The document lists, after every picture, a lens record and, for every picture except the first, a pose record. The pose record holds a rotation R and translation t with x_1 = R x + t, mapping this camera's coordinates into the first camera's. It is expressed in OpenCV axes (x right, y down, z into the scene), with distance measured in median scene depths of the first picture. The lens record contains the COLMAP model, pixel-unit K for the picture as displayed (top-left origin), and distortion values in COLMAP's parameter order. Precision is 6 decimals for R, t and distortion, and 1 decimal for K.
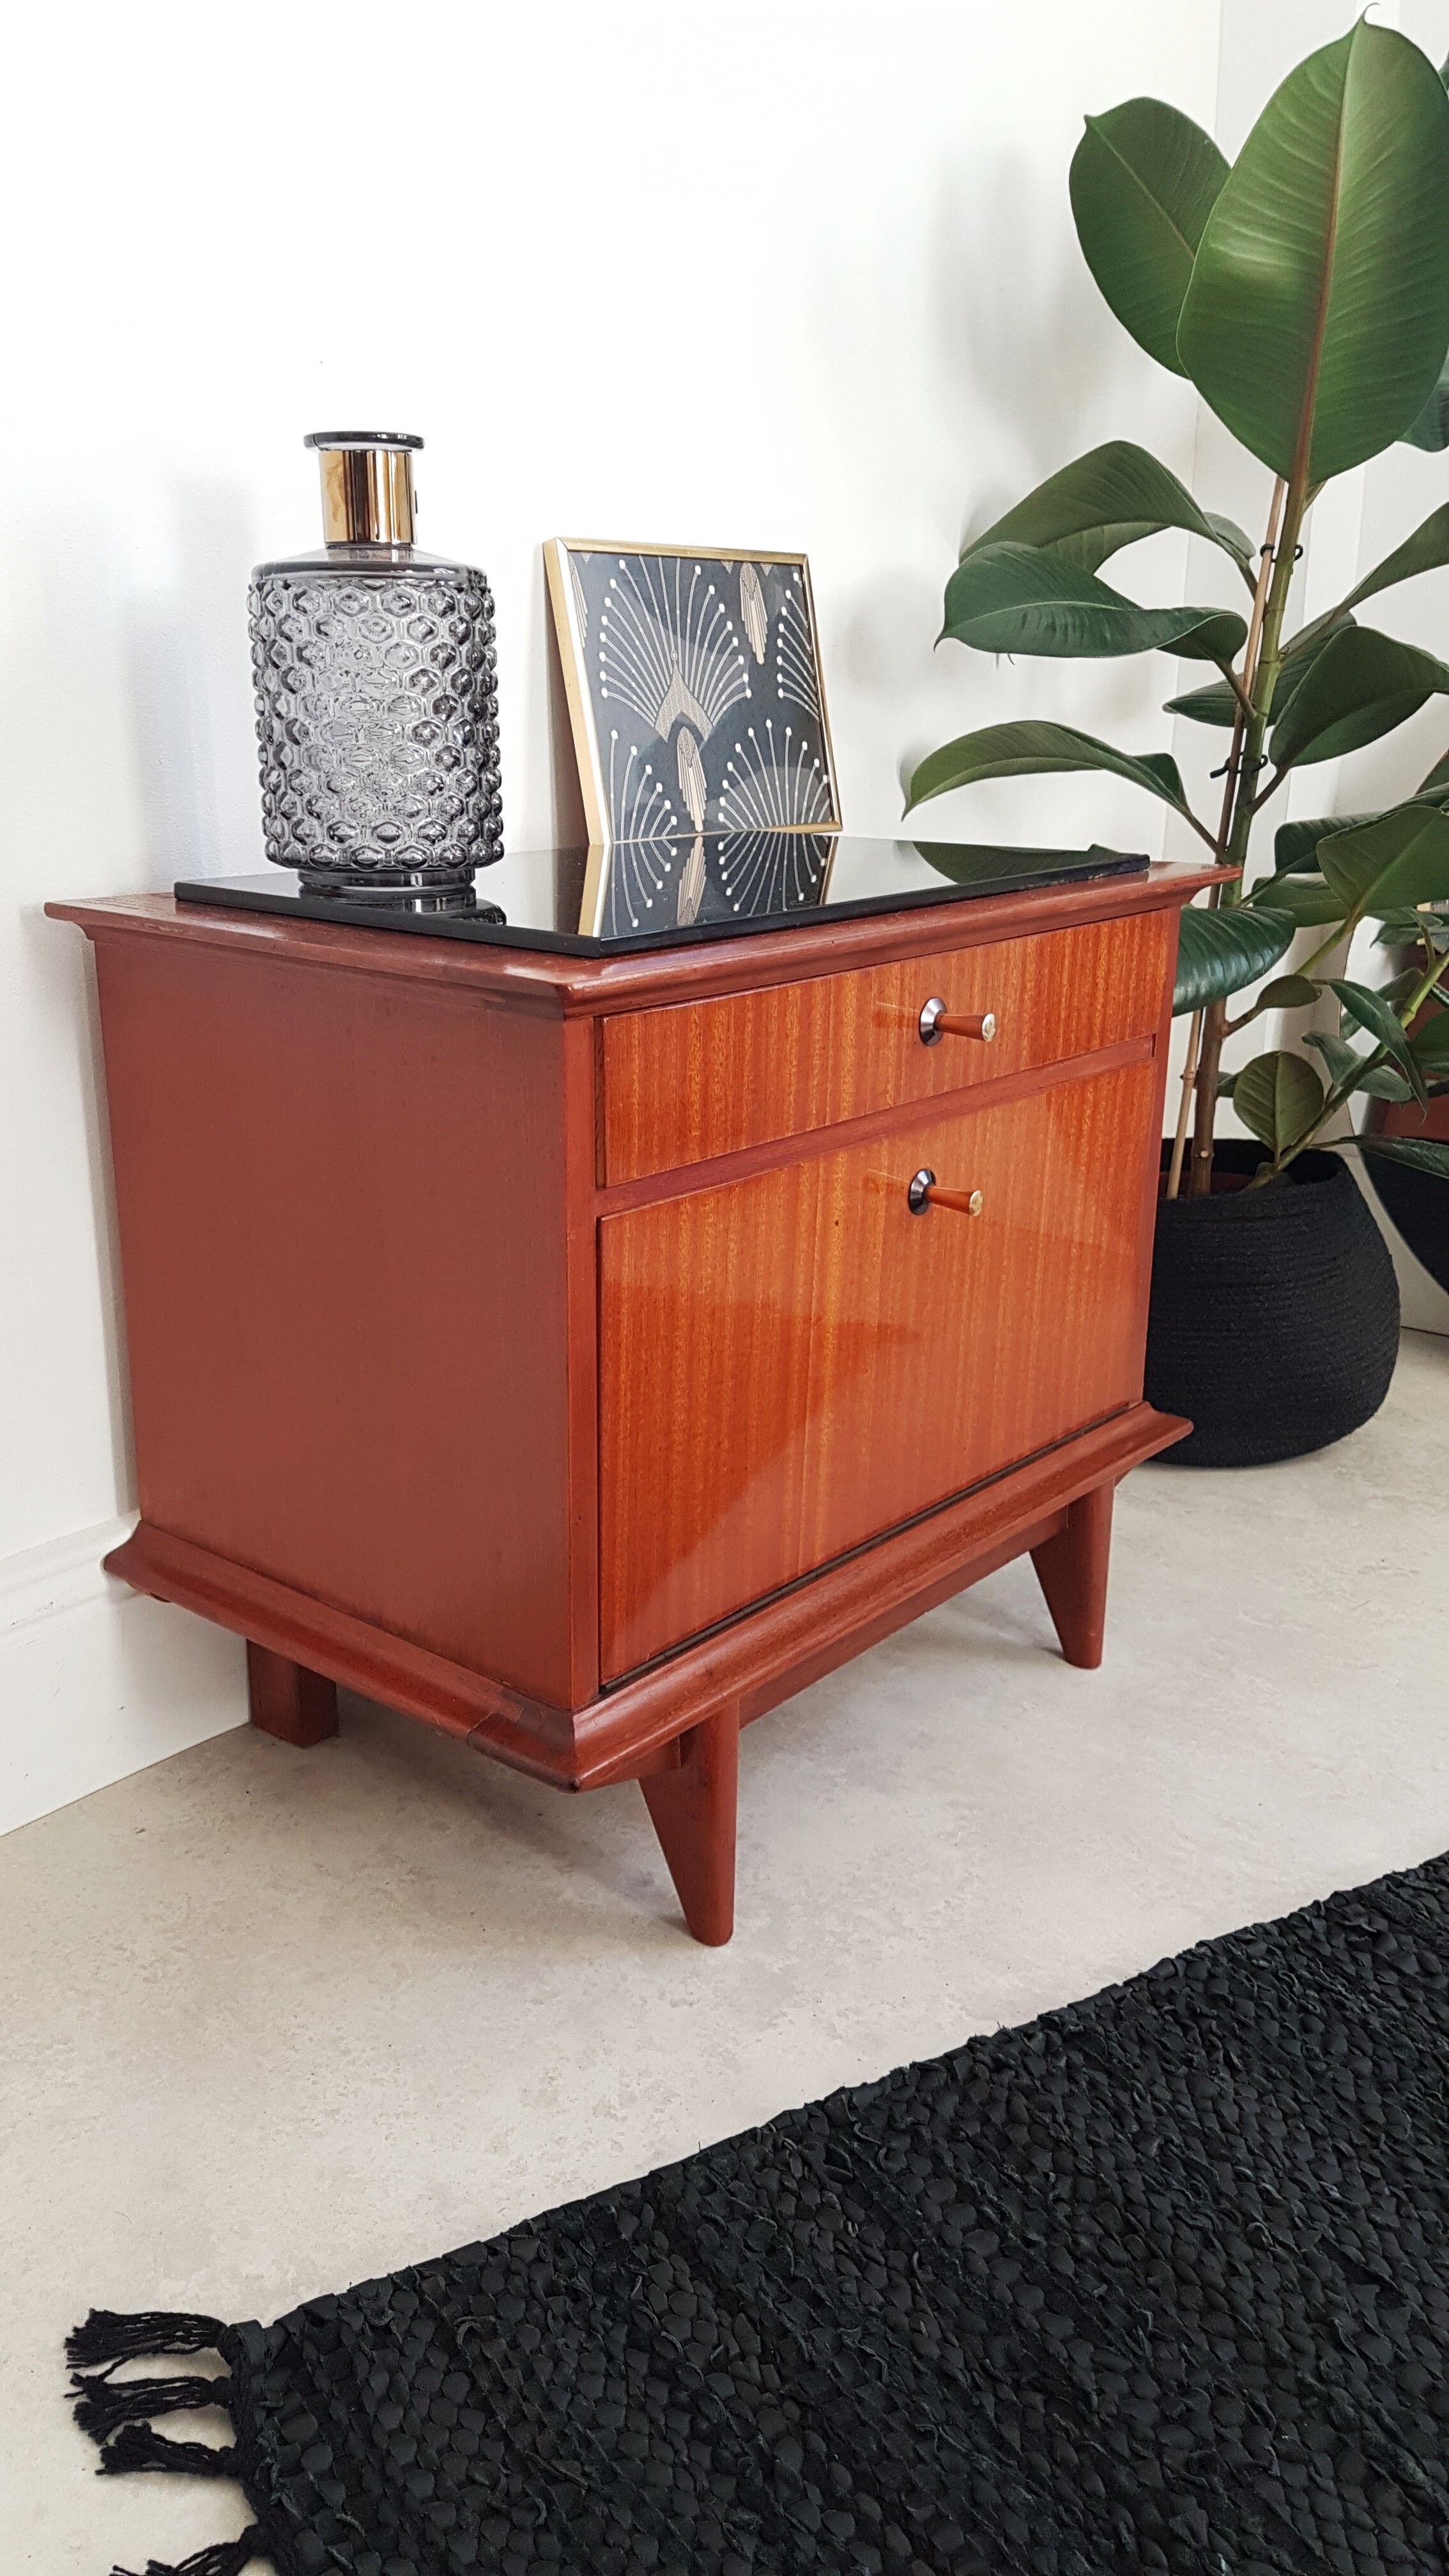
lens RADIAL K [[2046.6, 0, 714.2], [0, 2046.6, 1282.4], [0, 0, 1]] dist [0.017330, -0.095893]
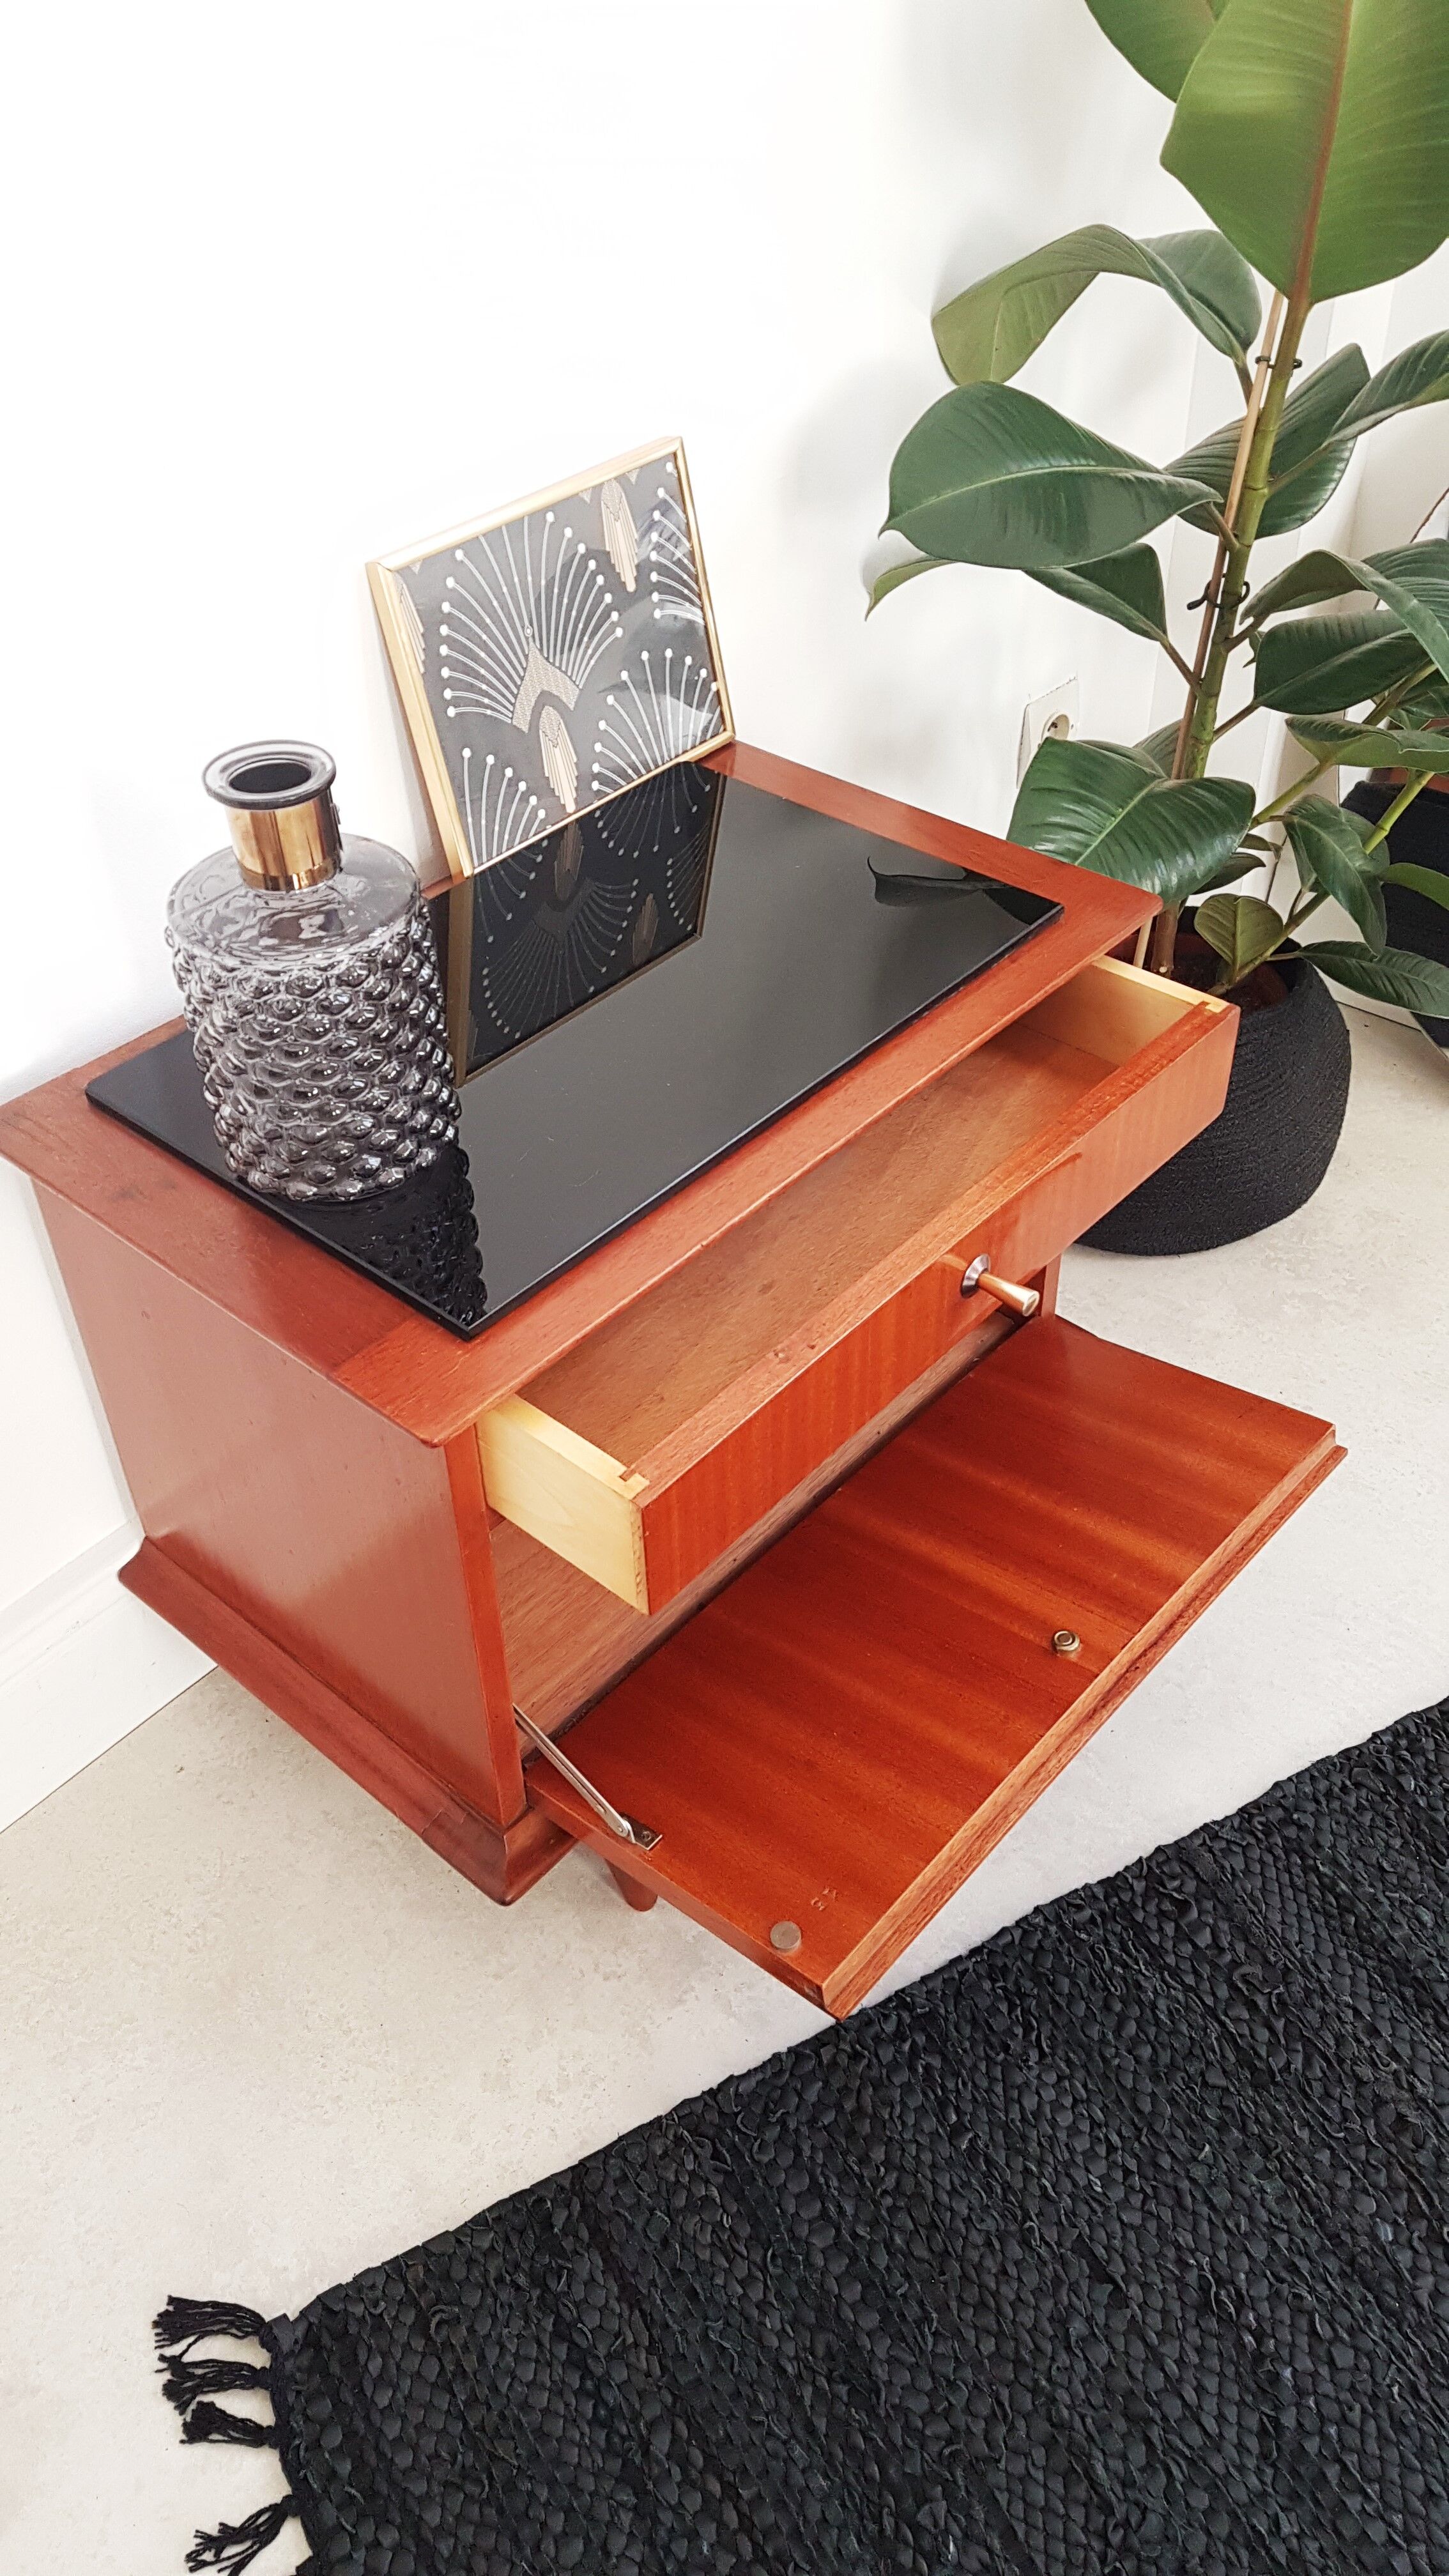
lens RADIAL K [[2046.6, 0, 733.9], [0, 2046.6, 1305.9], [0, 0, 1]] dist [0.017330, -0.095893]
pose [[0.999216, -0.007284, -0.038915, 0.108572], [0.022837, 0.908955, 0.416267, -0.534636], [0.032340, -0.416830, 0.908409, 0.029582]]
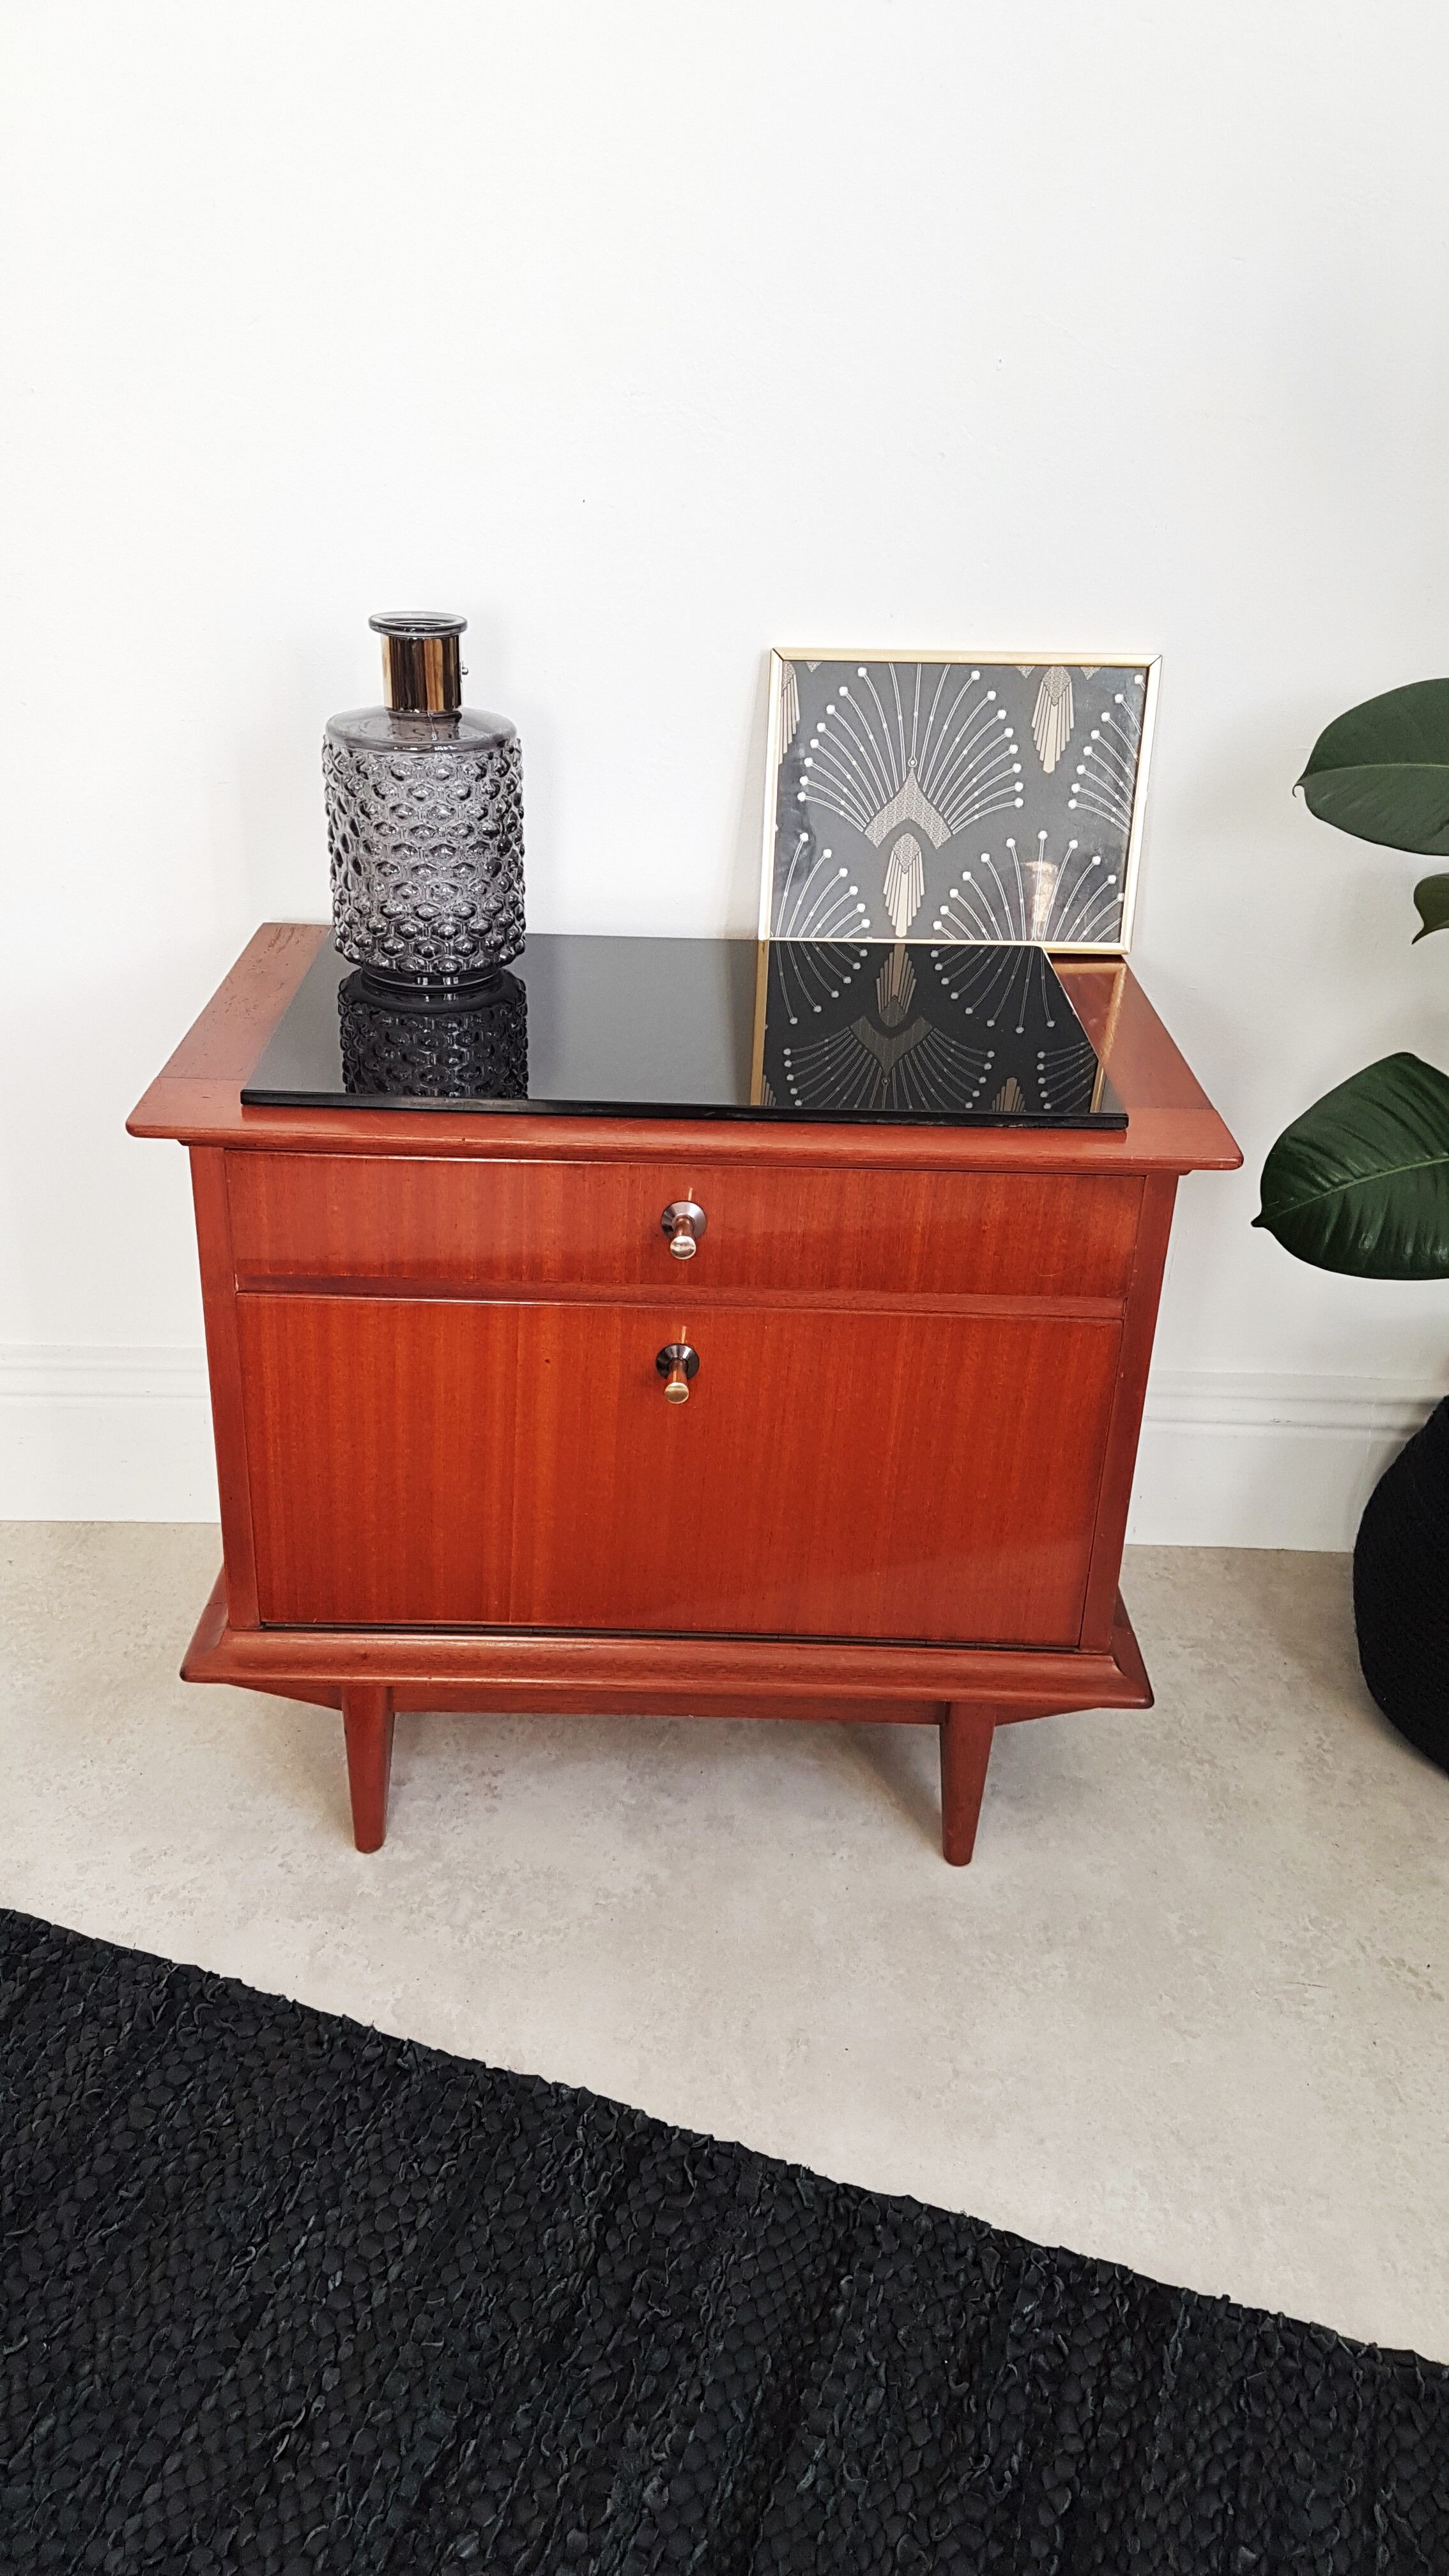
lens RADIAL K [[2112.7, 0, 669.8], [0, 2112.7, 1240.6], [0, 0, 1]] dist [-0.025561, -0.048661]
pose [[0.637090, 0.369698, -0.676343, 0.889842], [-0.249705, 0.929140, 0.272666, -0.437095], [0.729221, -0.004826, 0.684261, 0.264453]]
